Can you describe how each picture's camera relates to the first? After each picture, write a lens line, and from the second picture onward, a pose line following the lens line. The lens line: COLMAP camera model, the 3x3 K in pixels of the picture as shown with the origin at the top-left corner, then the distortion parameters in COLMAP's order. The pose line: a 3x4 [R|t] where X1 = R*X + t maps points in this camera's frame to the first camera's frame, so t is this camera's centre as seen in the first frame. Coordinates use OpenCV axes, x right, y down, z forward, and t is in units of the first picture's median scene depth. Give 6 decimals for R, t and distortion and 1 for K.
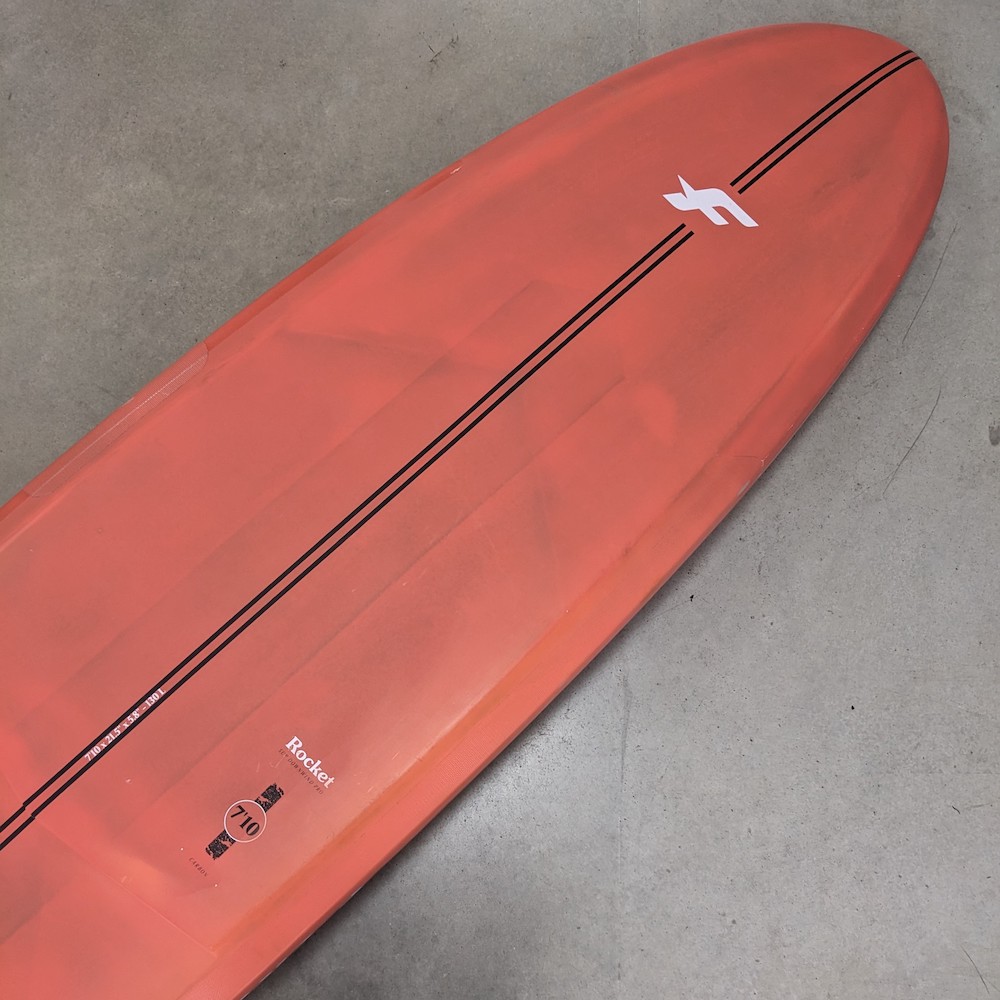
lens RADIAL K [[1067.7, 0, 483.5], [0, 1067.7, 661.2], [0, 0, 1]] dist [0.057667, -0.091928]
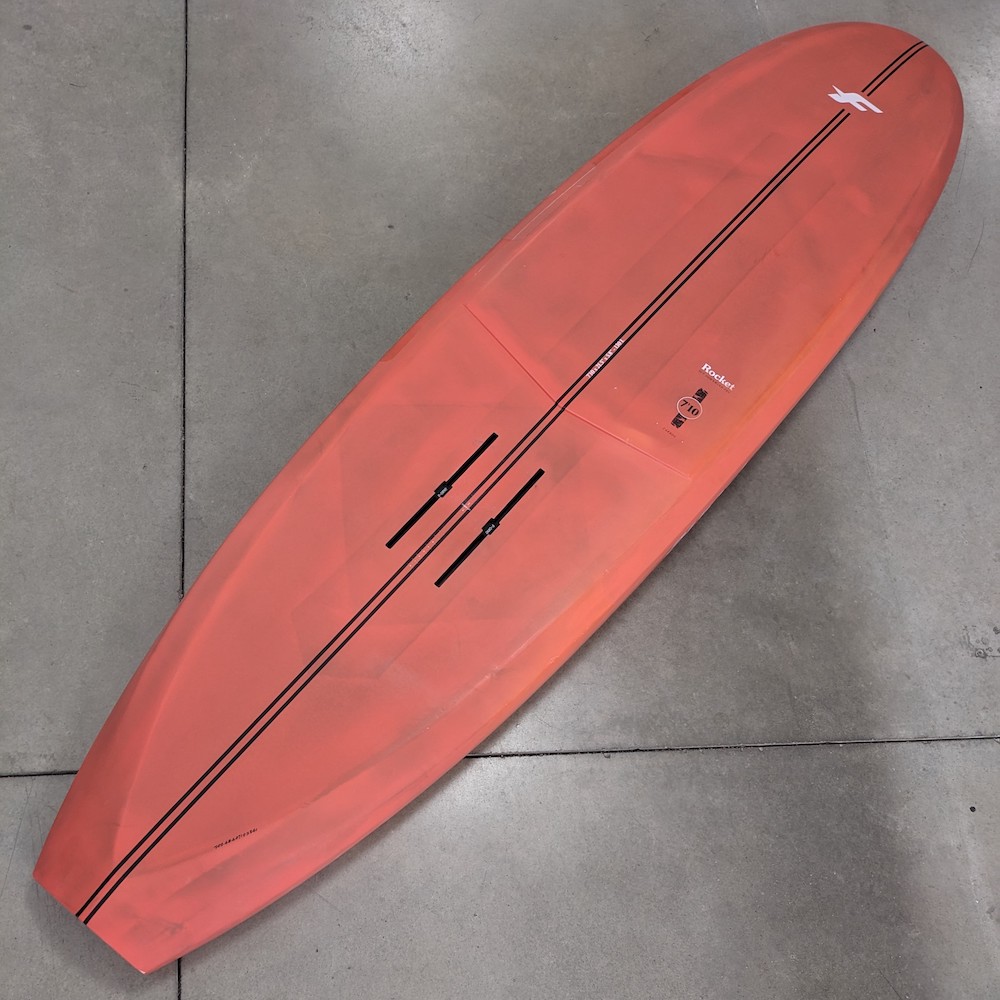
lens RADIAL K [[1067.7, 0, 483.5], [0, 1067.7, 661.2], [0, 0, 1]] dist [0.057667, -0.091928]
pose [[0.982027, -0.074376, 0.173468, -0.736936], [0.101358, 0.983126, -0.152280, 0.651183], [-0.159215, 0.167126, 0.972995, -0.402760]]
